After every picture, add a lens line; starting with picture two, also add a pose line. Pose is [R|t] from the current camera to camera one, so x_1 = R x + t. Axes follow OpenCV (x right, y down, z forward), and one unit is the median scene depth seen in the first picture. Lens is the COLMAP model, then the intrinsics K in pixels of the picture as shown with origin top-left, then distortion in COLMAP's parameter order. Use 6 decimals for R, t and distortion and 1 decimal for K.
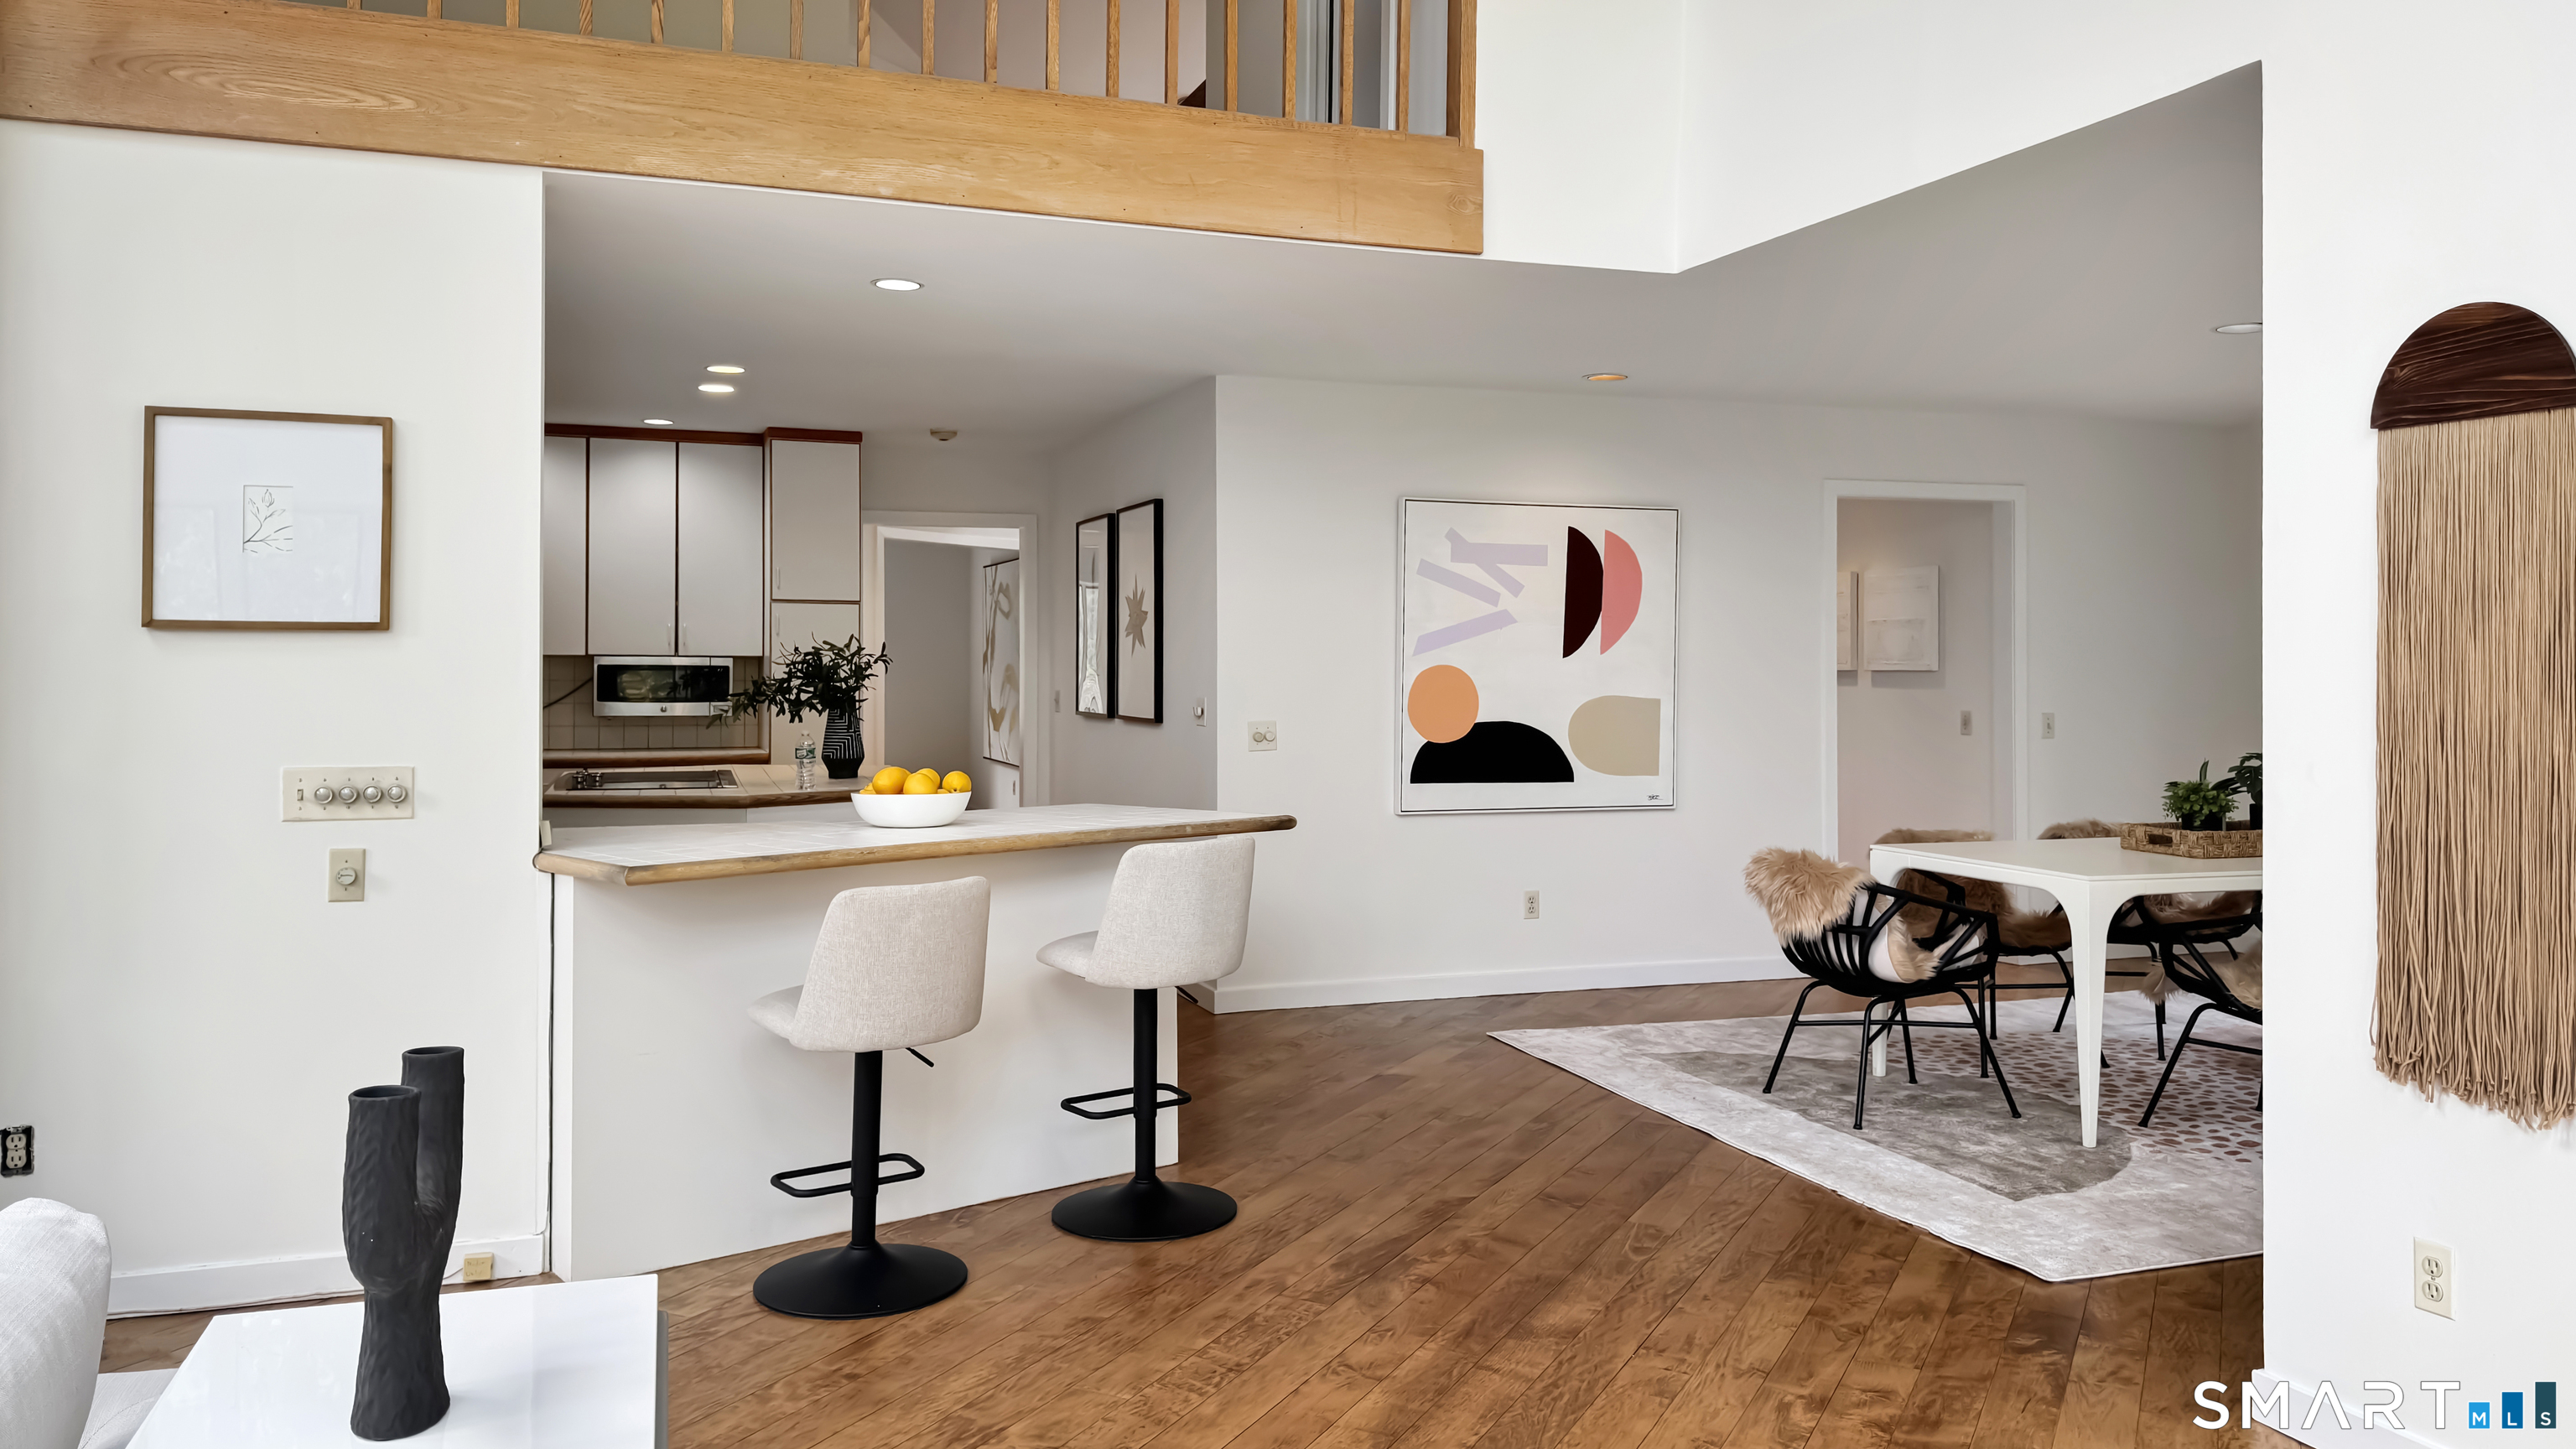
lens RADIAL K [[1828.4, 0, 1288.6], [0, 1828.4, 659.6], [0, 0, 1]] dist [0.097553, 0.000523]
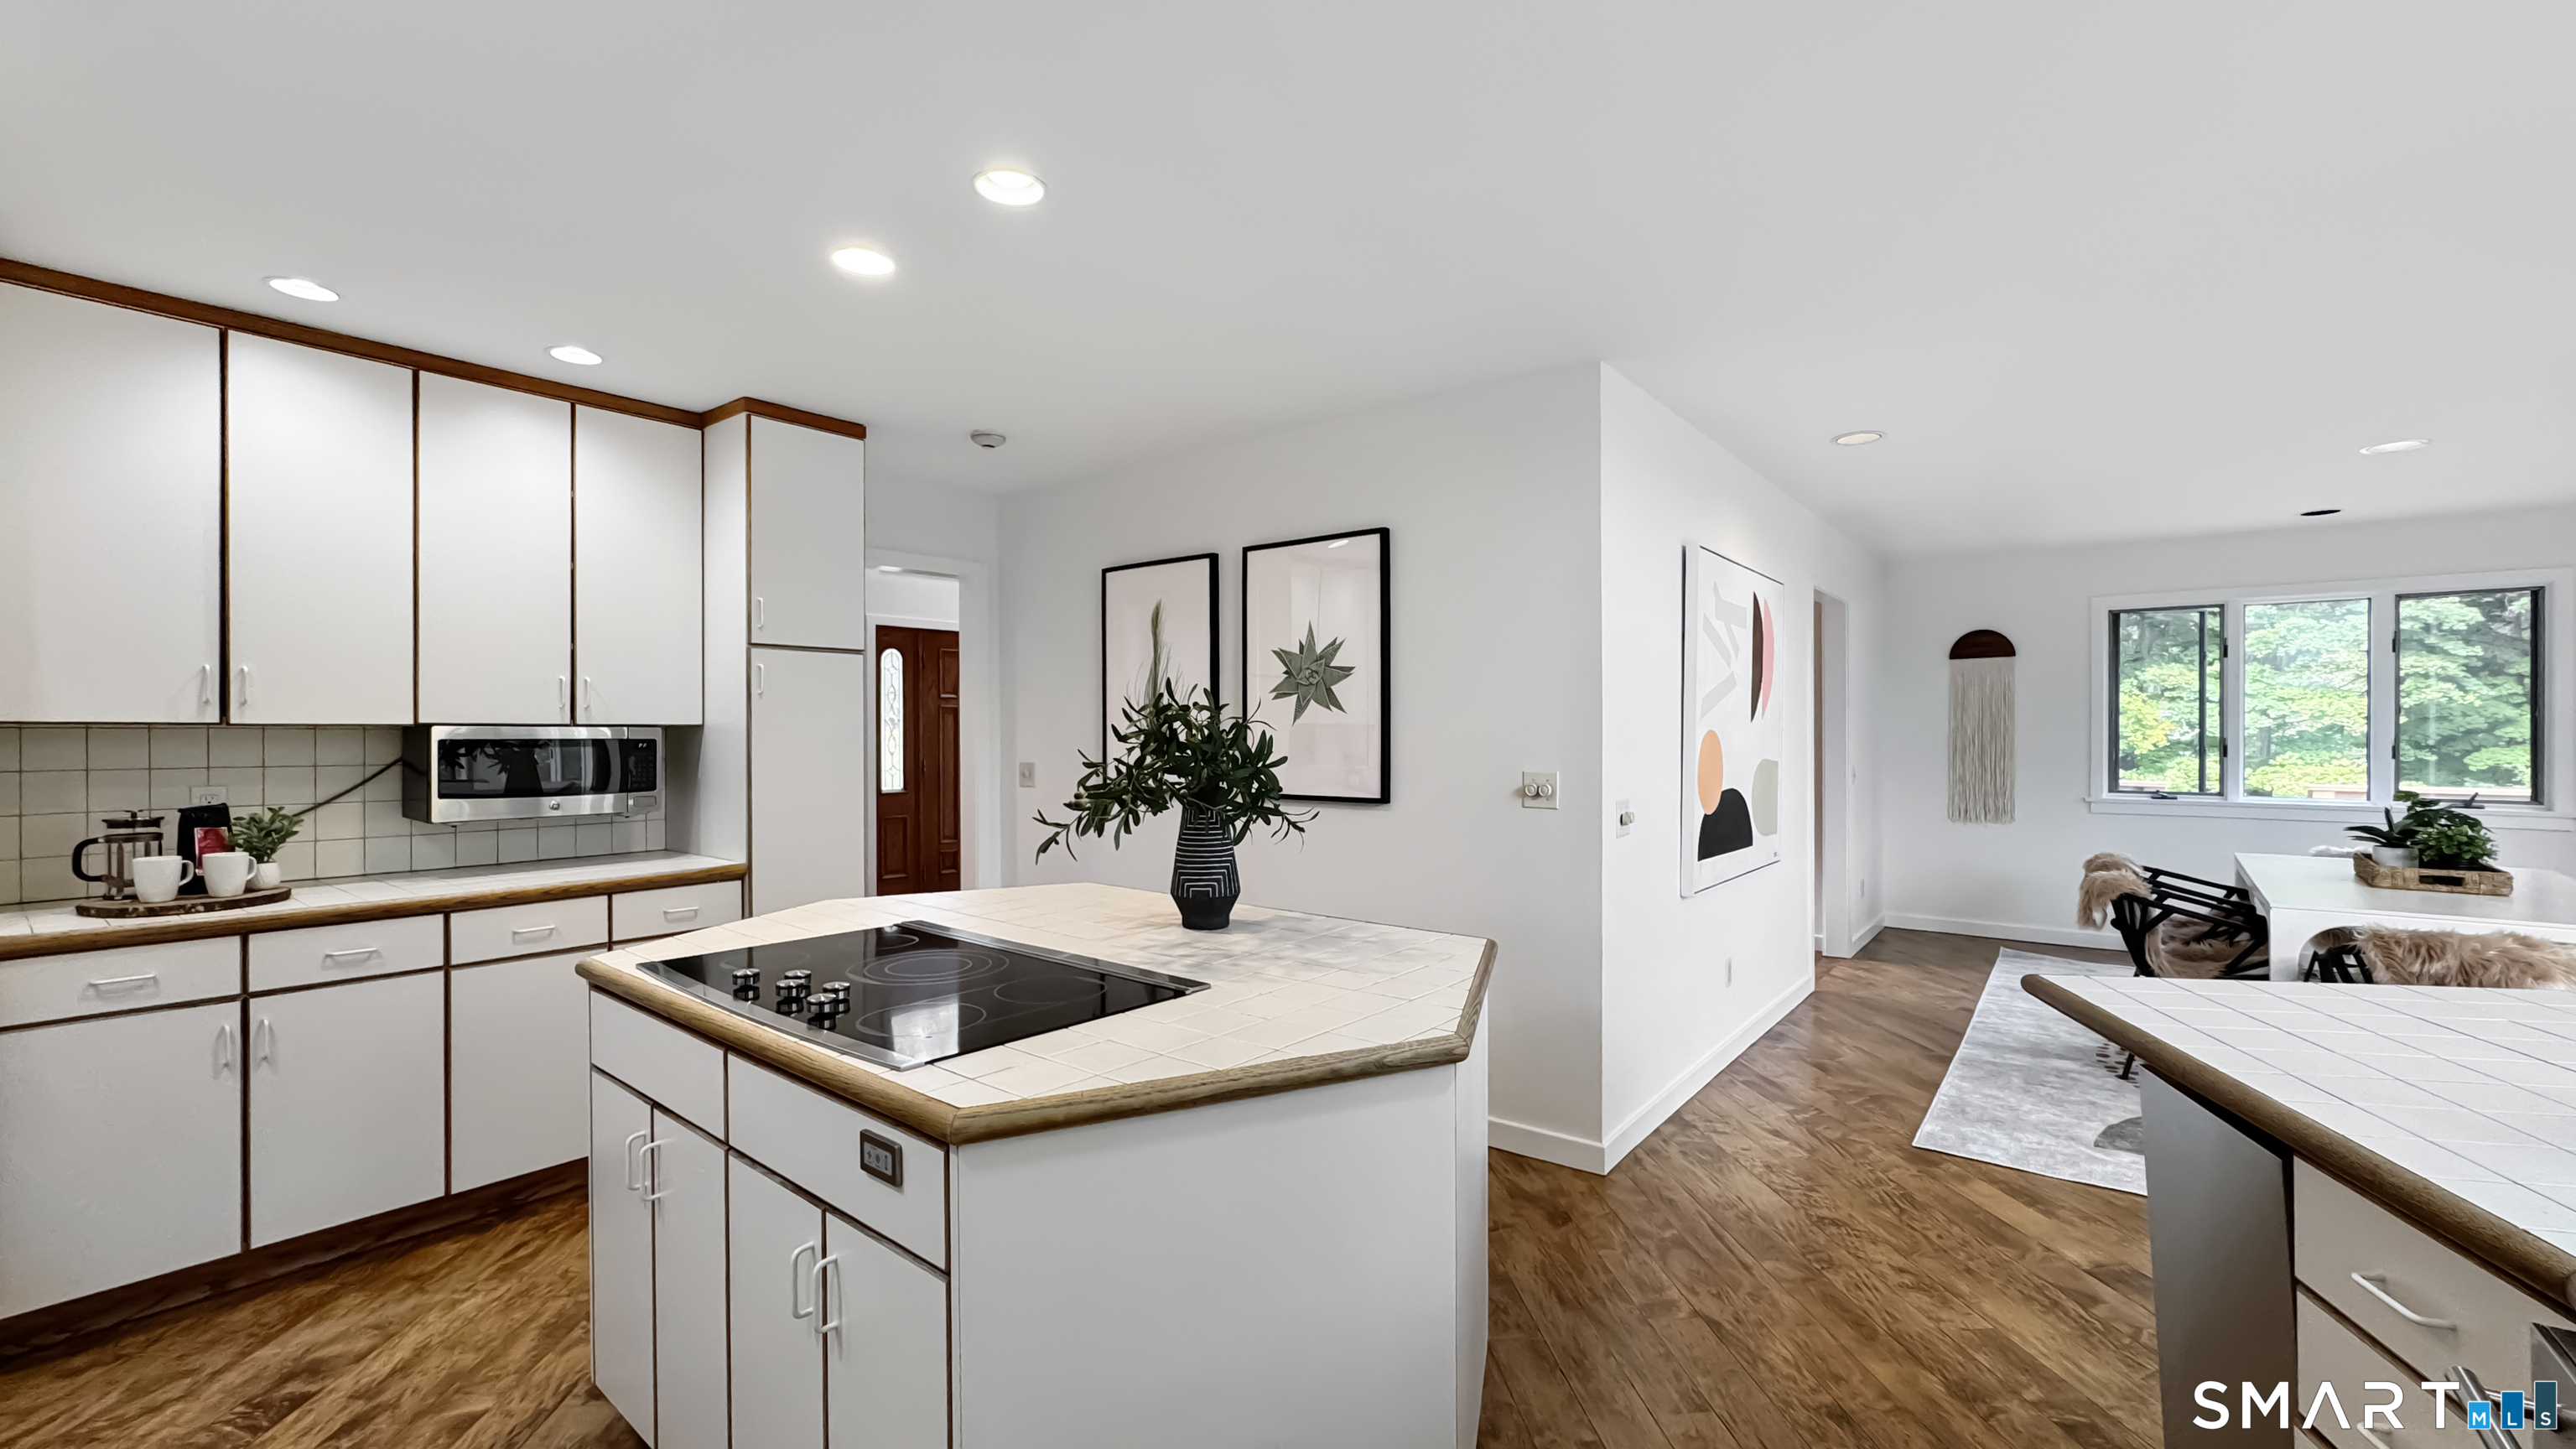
lens RADIAL K [[1032.7, 0, 1301.6], [0, 1032.7, 731.6], [0, 0, 1]] dist [-0.002903, -0.000377]
pose [[0.849156, -0.006999, 0.528096, -0.365920], [0.005564, 0.999975, 0.004306, 0.000116], [-0.528113, -0.000718, 0.849174, 0.665297]]
